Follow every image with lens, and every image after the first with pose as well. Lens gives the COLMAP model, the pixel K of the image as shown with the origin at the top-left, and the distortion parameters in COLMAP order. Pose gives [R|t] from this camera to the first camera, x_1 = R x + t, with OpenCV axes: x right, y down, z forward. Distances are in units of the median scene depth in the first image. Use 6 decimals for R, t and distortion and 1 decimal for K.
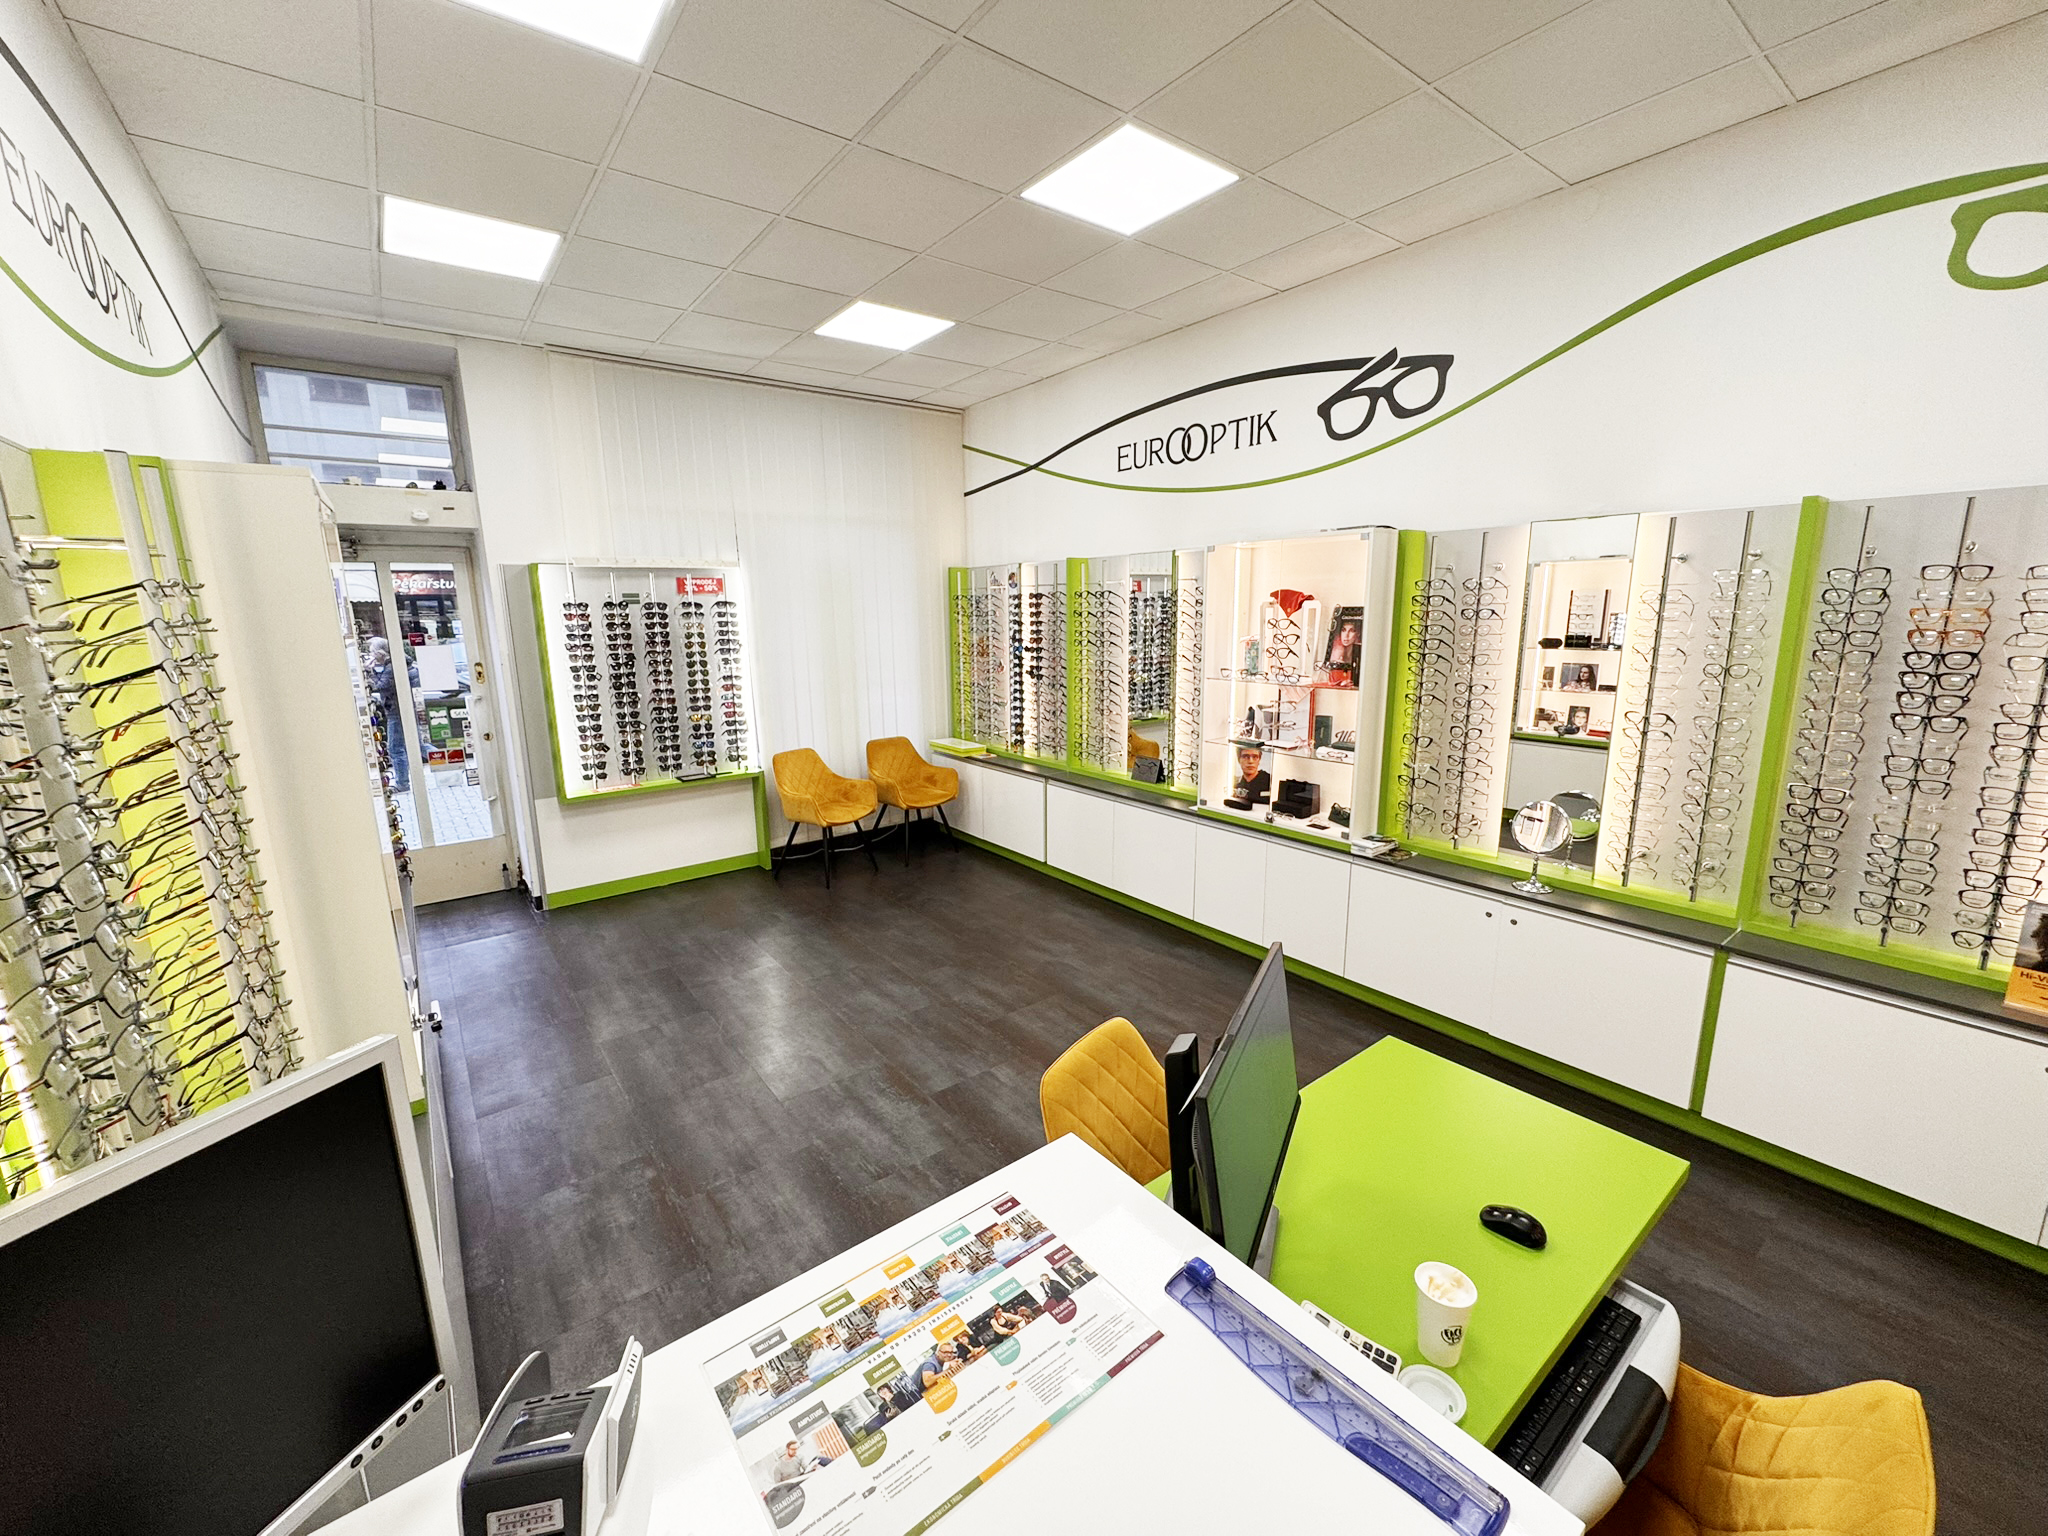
lens RADIAL K [[810.8, 0, 1014.9], [0, 810.8, 760.6], [0, 0, 1]] dist [-0.001712, 0.000393]
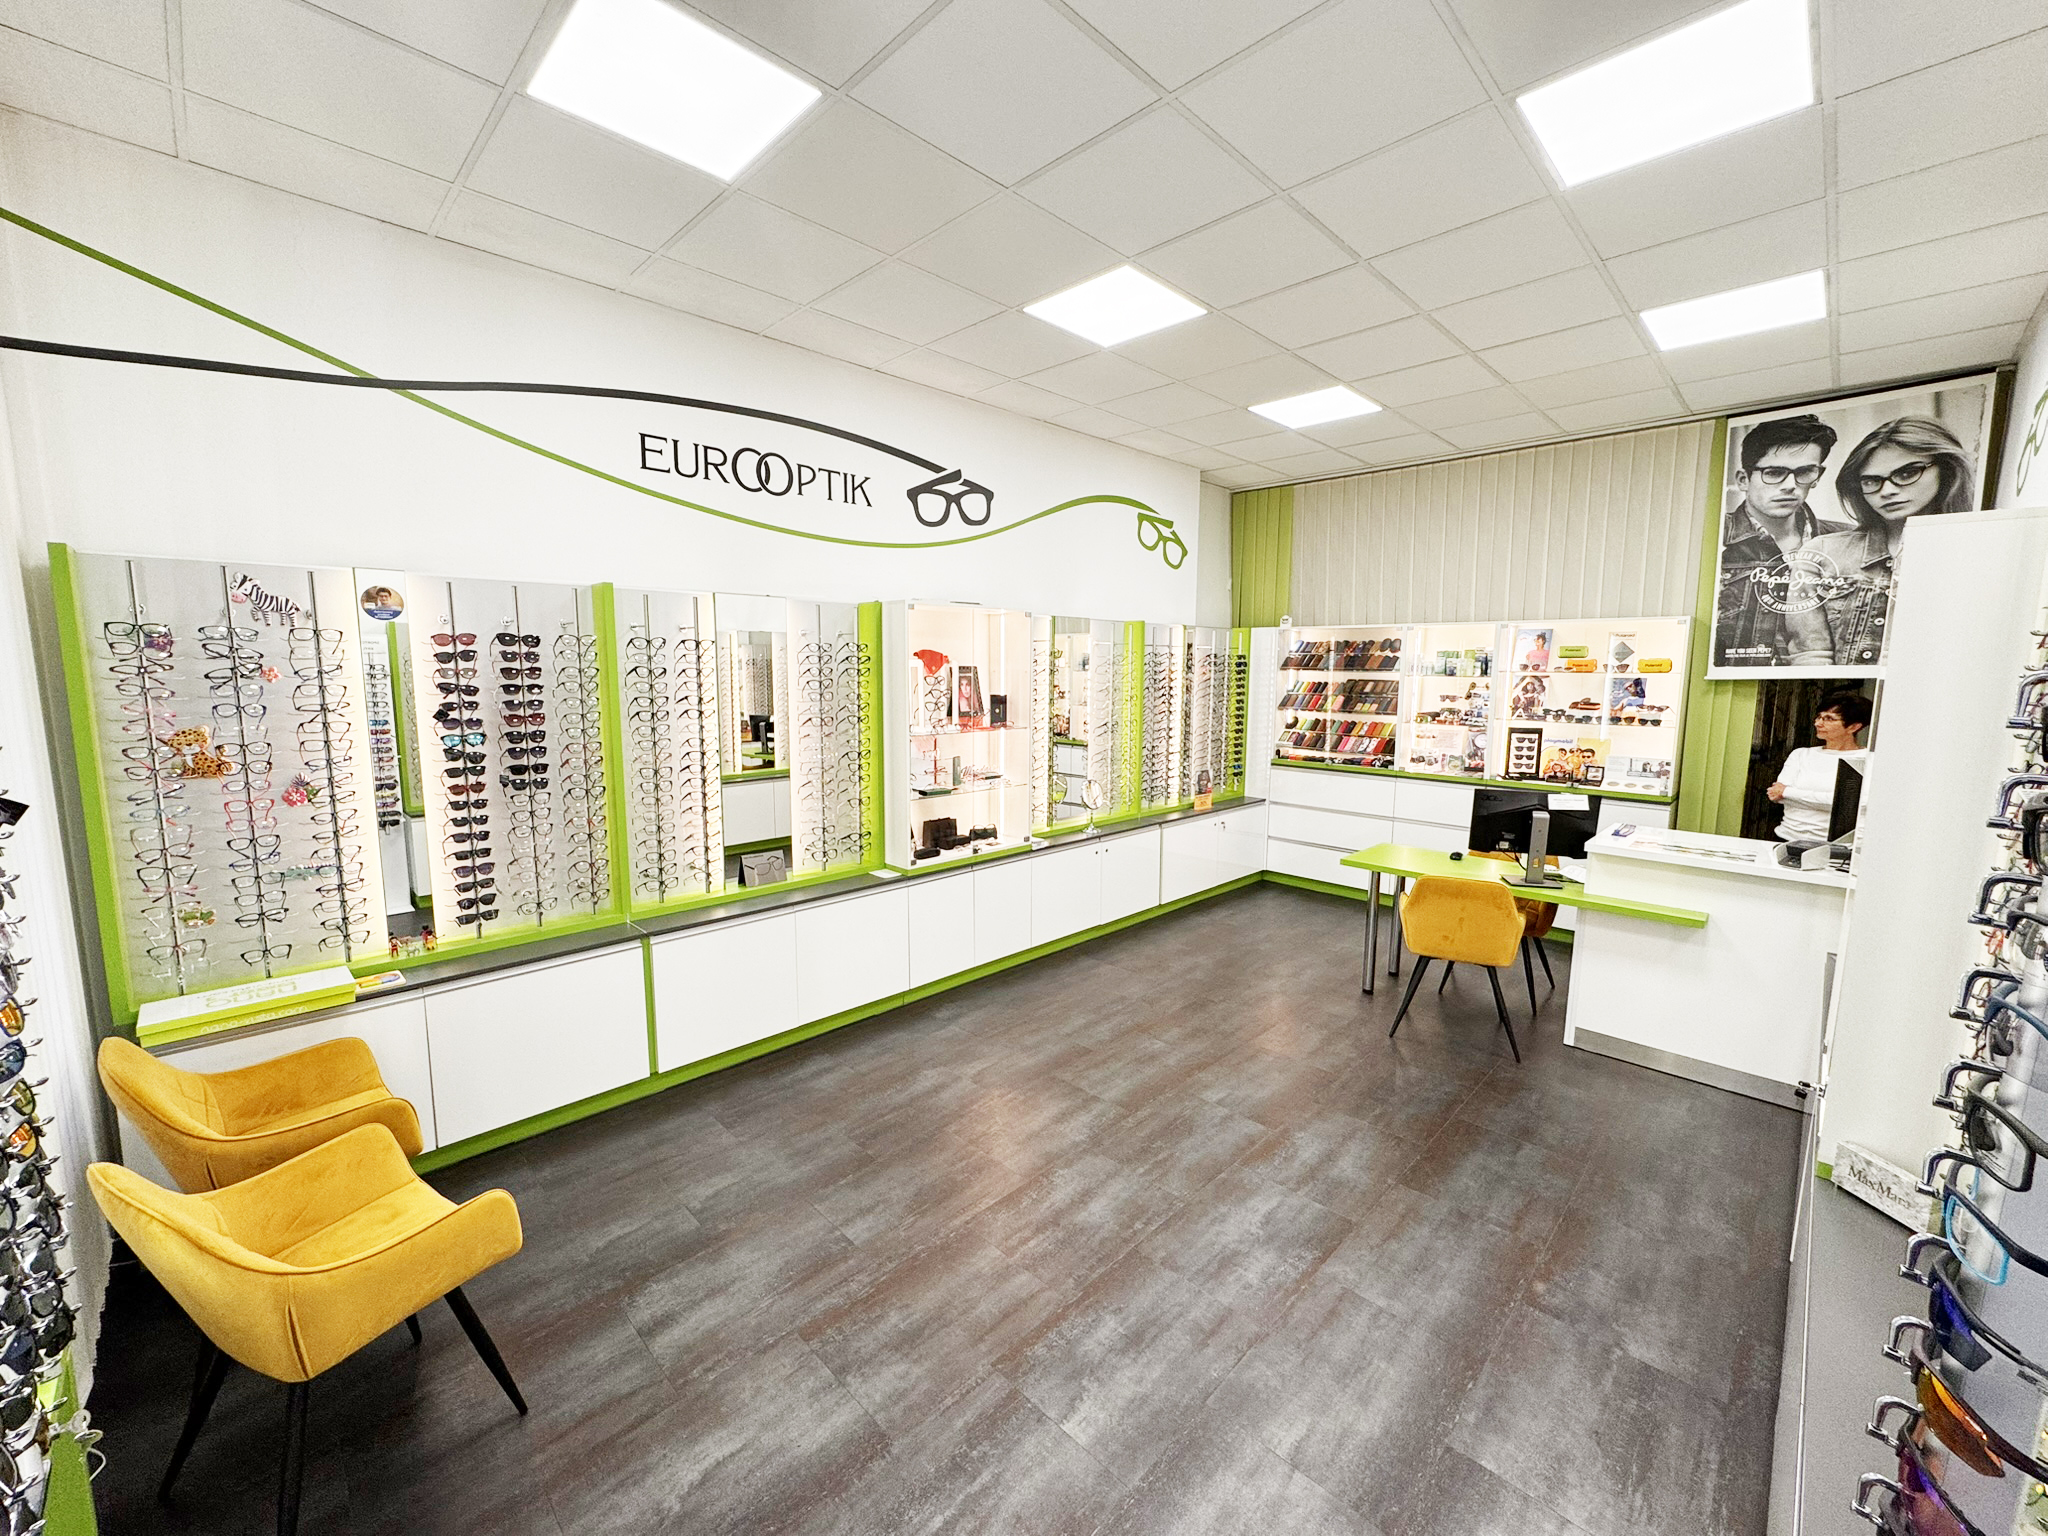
lens RADIAL K [[810.8, 0, 1022.1], [0, 810.8, 764.9], [0, 0, 1]] dist [-0.001712, 0.000393]
pose [[-0.131491, -0.115043, 0.984619, -0.757869], [0.176579, 0.974641, 0.137458, -0.180349], [-0.975464, 0.191938, -0.107842, 0.981619]]
